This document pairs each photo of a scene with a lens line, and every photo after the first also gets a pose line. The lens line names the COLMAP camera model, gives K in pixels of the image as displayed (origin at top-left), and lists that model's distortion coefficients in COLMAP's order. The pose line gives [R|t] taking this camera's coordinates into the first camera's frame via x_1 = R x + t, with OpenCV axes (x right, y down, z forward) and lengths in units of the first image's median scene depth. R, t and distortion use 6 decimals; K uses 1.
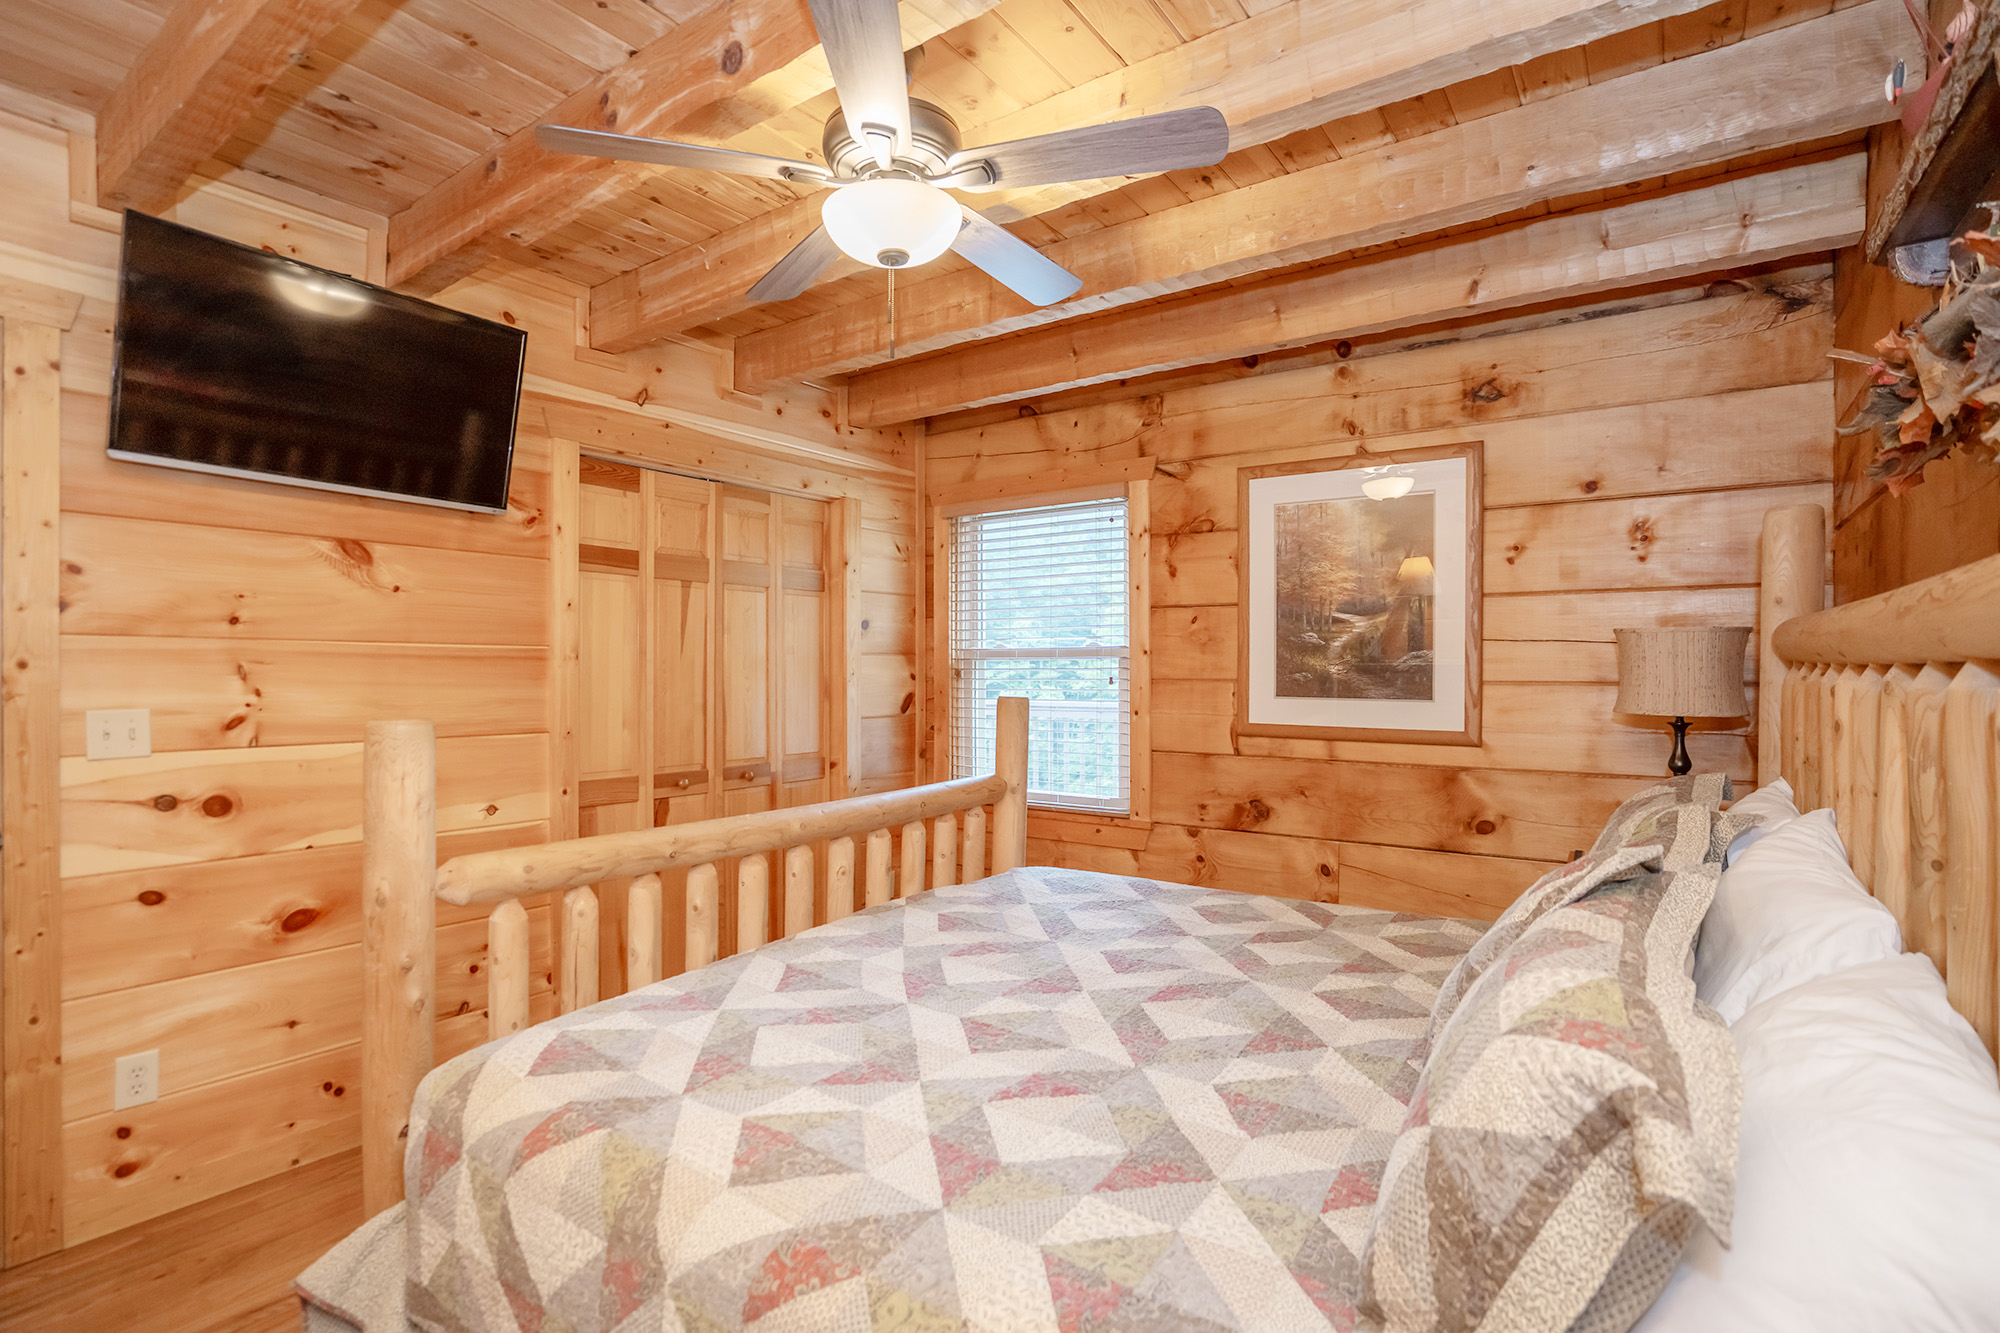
lens RADIAL K [[970.2, 0, 1000.0], [0, 970.2, 666.5], [0, 0, 1]] dist [-0.019018, 0.000166]
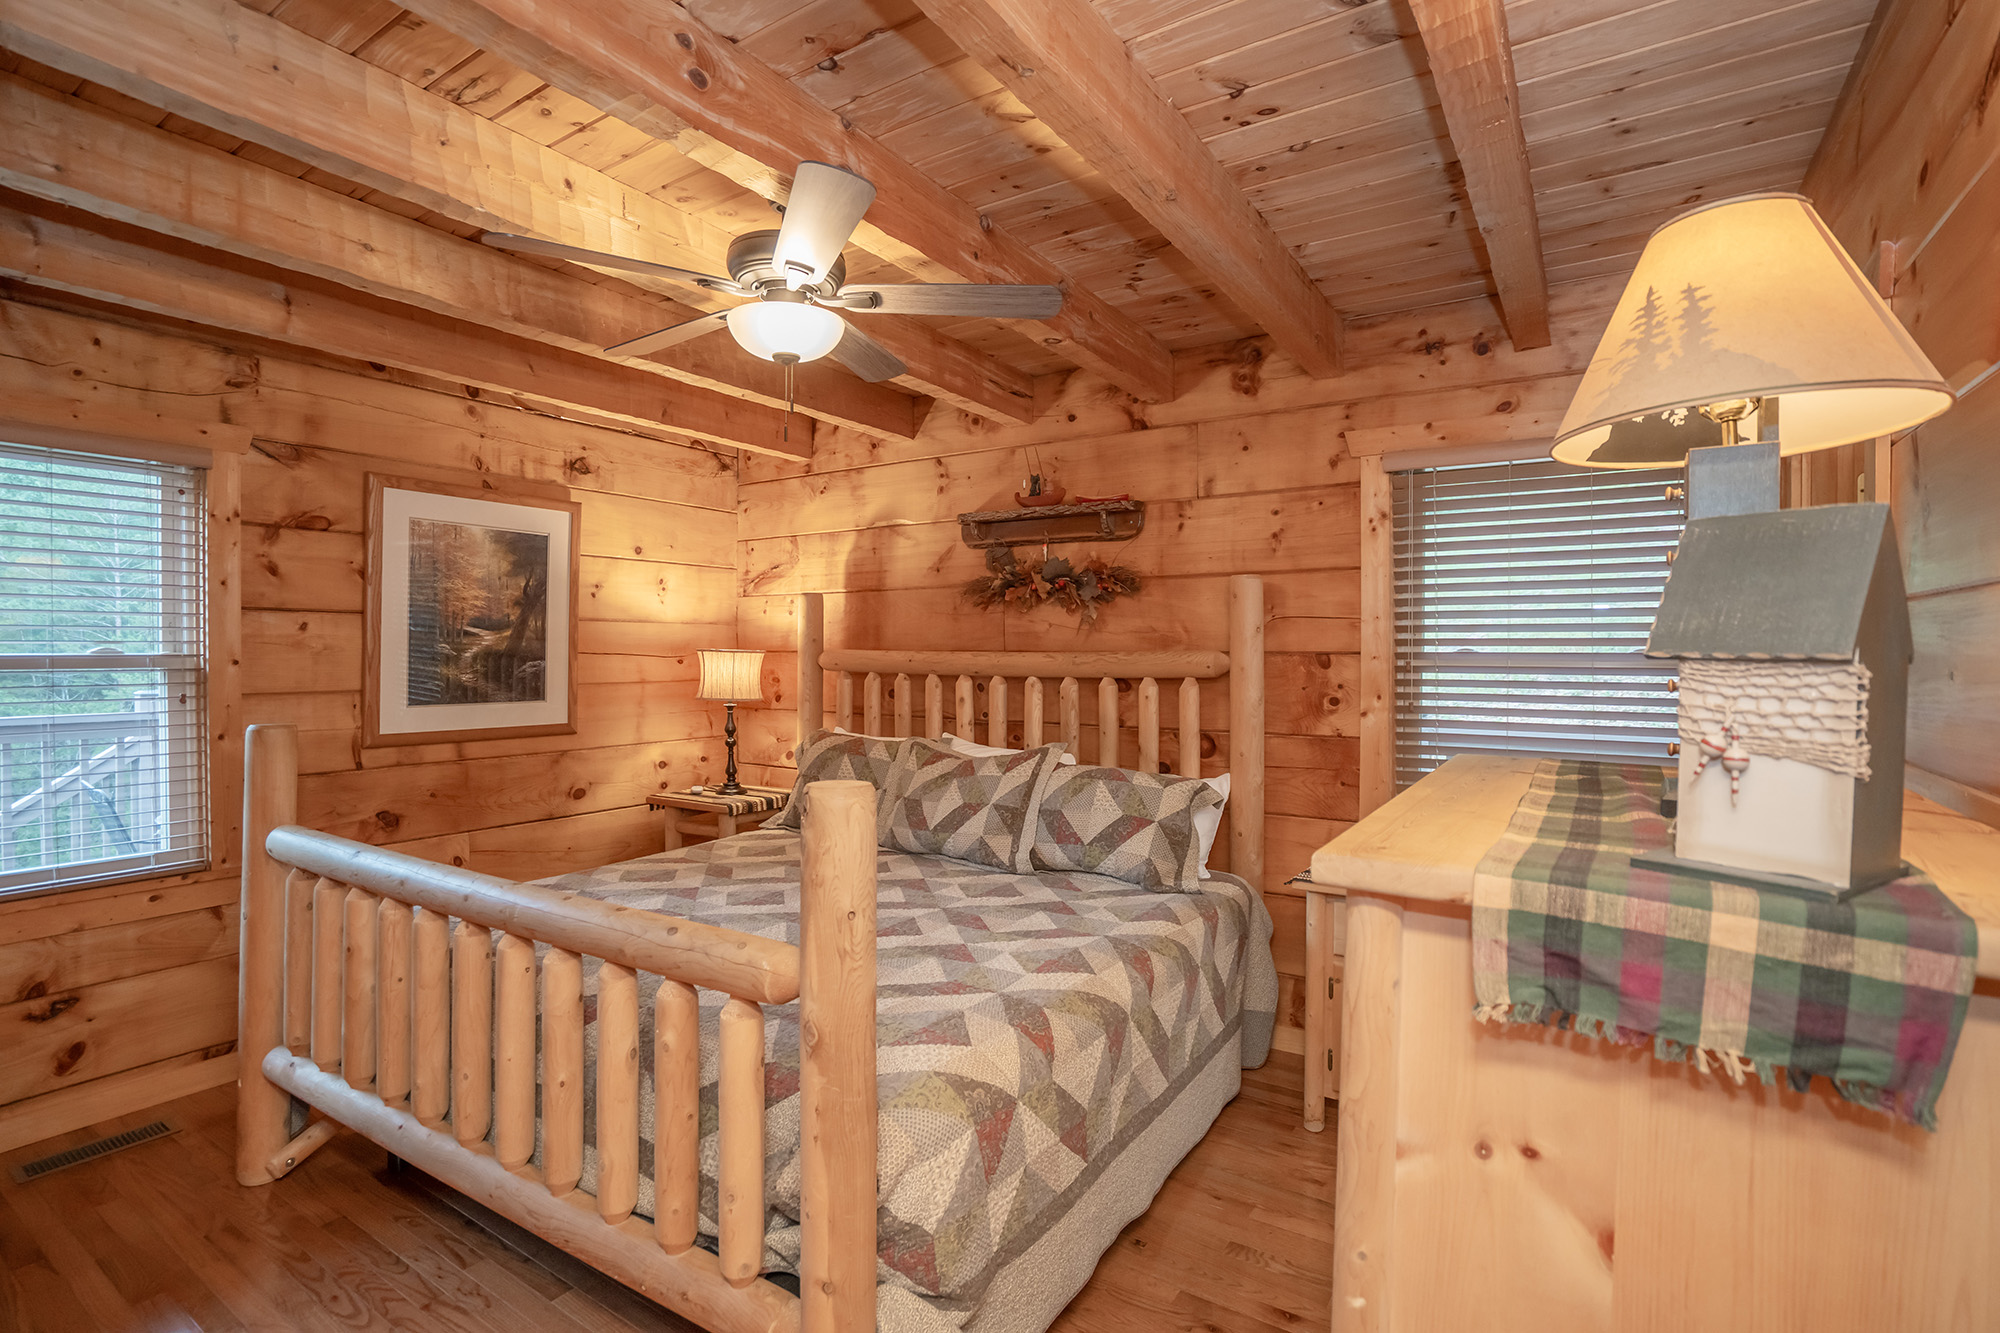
lens RADIAL K [[920.4, 0, 1000.0], [0, 920.4, 666.5], [0, 0, 1]] dist [-0.059060, -0.000011]
pose [[-0.035884, -0.020980, 0.999136, -0.710605], [-0.008633, 0.999749, 0.020683, -0.036784], [-0.999319, -0.007883, -0.036056, 0.429265]]
